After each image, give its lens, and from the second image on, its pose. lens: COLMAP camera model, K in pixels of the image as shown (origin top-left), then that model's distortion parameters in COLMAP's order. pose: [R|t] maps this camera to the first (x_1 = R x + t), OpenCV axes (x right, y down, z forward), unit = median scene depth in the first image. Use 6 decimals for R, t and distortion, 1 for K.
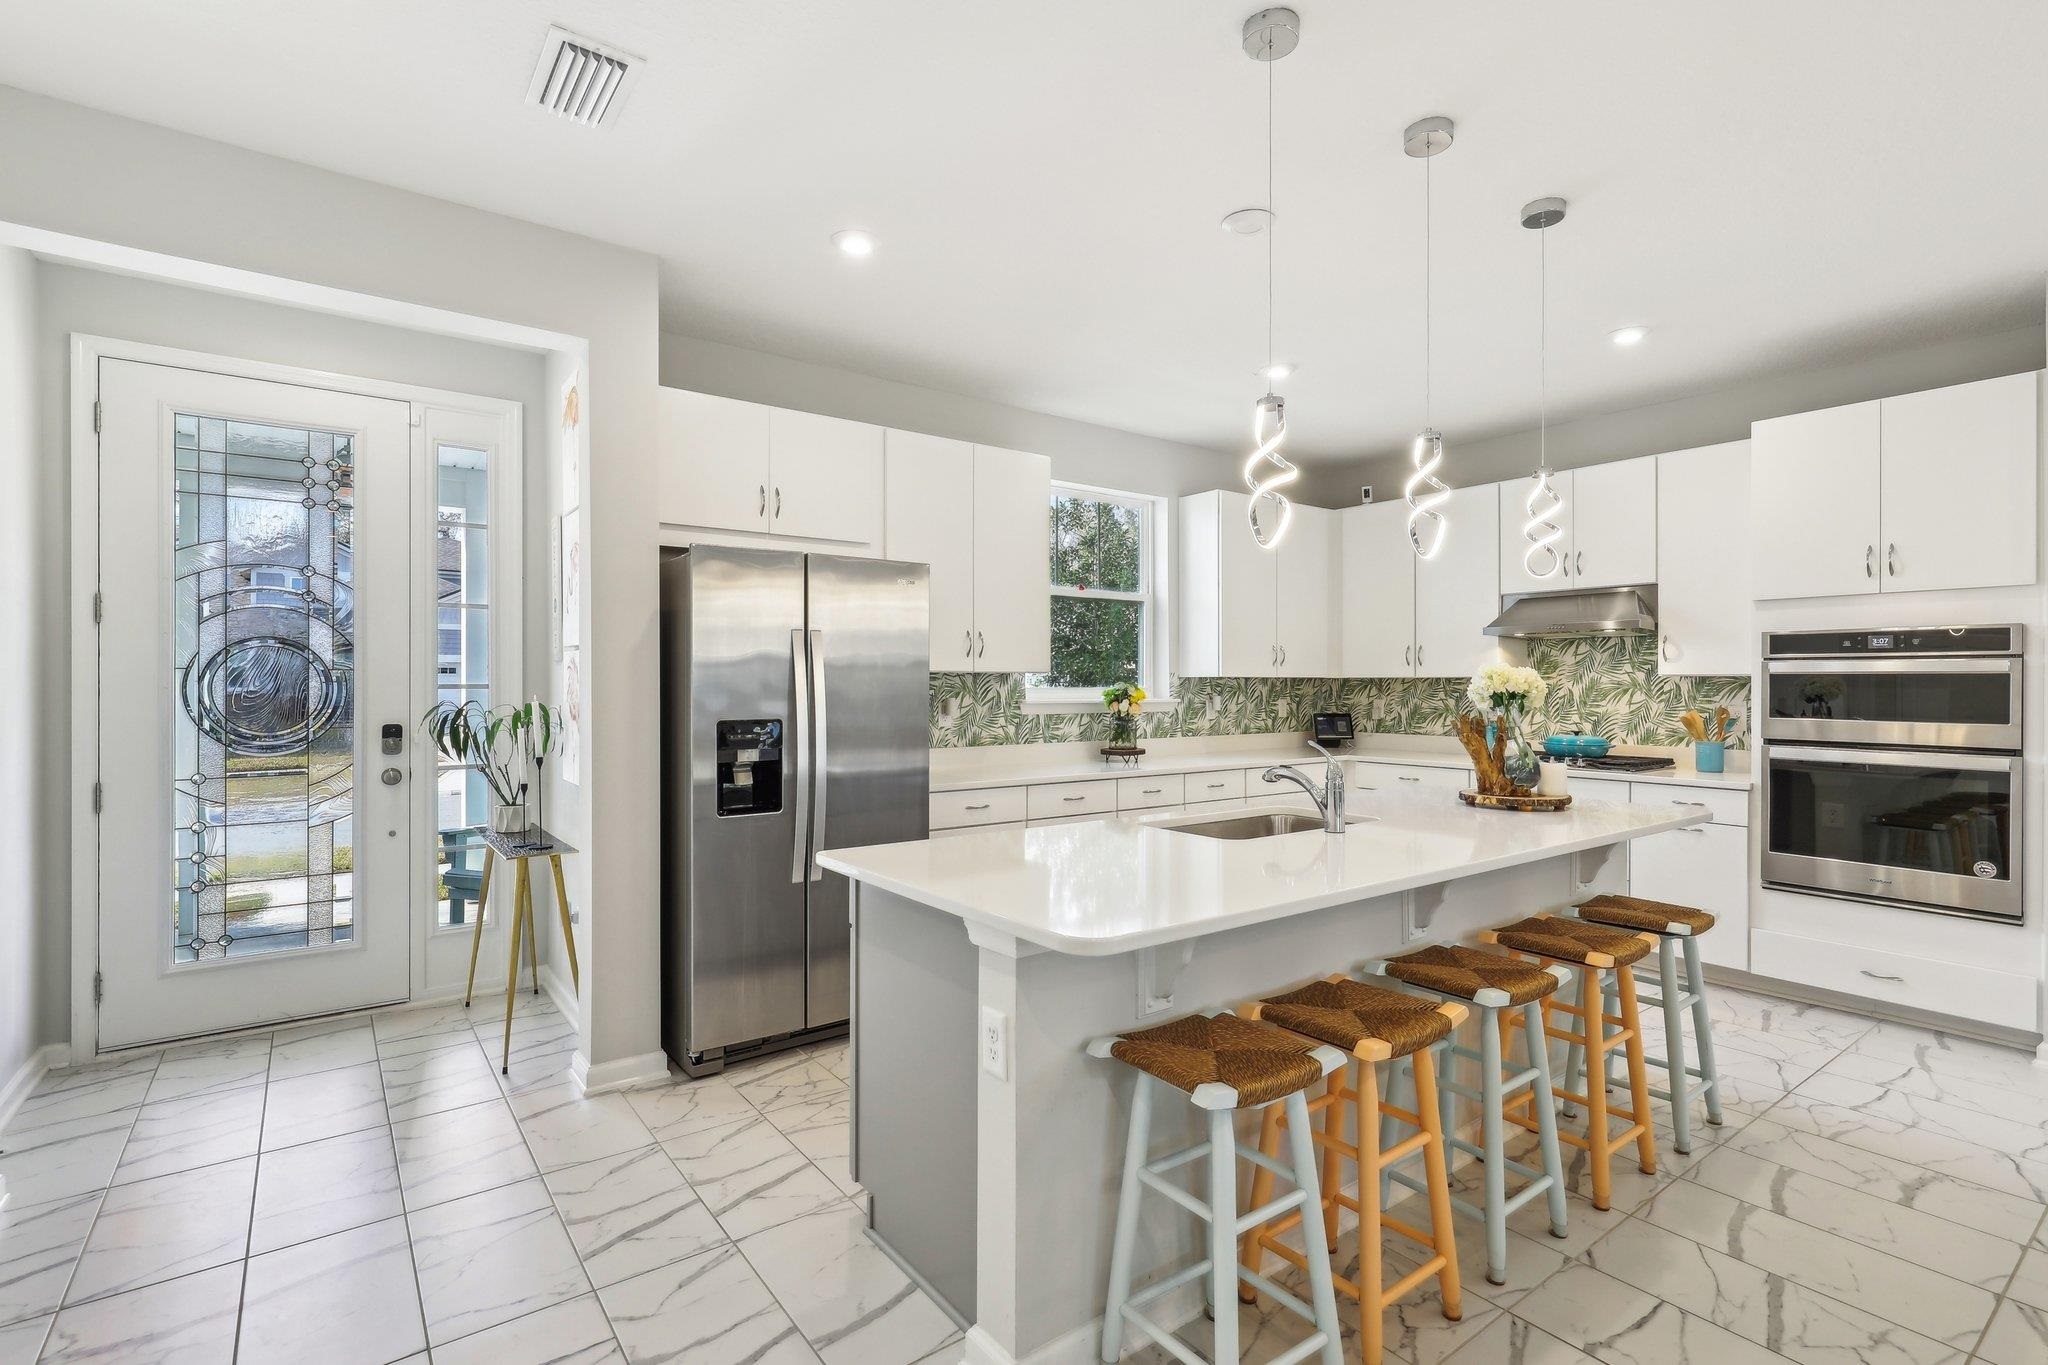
lens RADIAL K [[953.6, 0, 1022.7], [0, 953.6, 689.5], [0, 0, 1]] dist [0.005450, -0.001137]
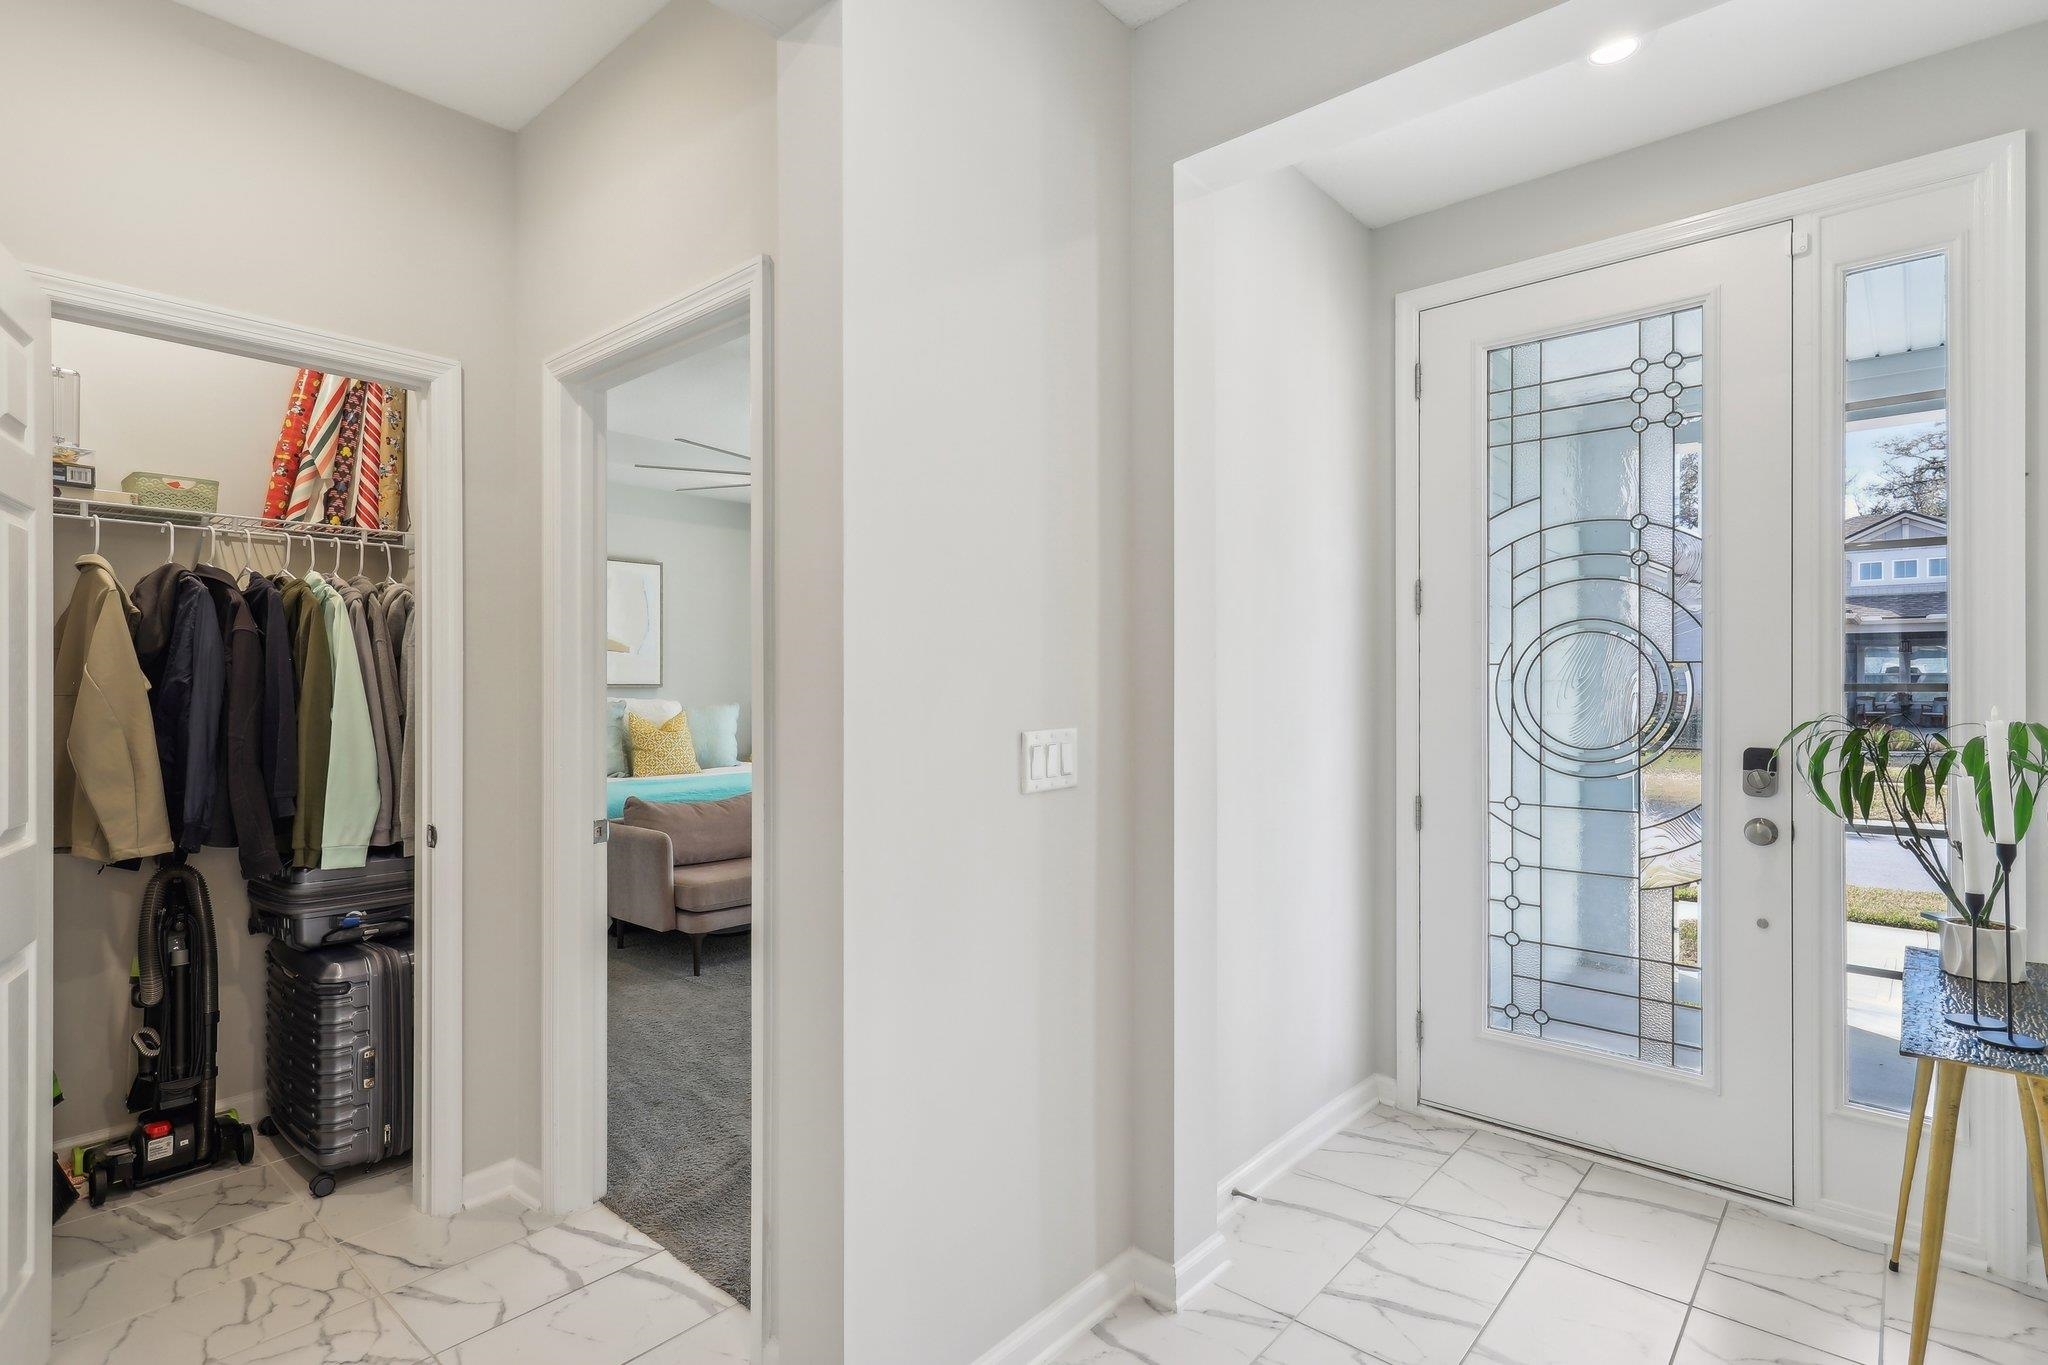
lens RADIAL K [[1004.9, 0, 1021.3], [0, 1004.9, 685.3], [0, 0, 1]] dist [0.001500, 0.000282]
pose [[0.213838, -0.000166, -0.976869, -0.136450], [-0.003202, 0.999994, -0.000871, -0.002456], [0.976864, 0.003314, 0.213836, 0.433159]]
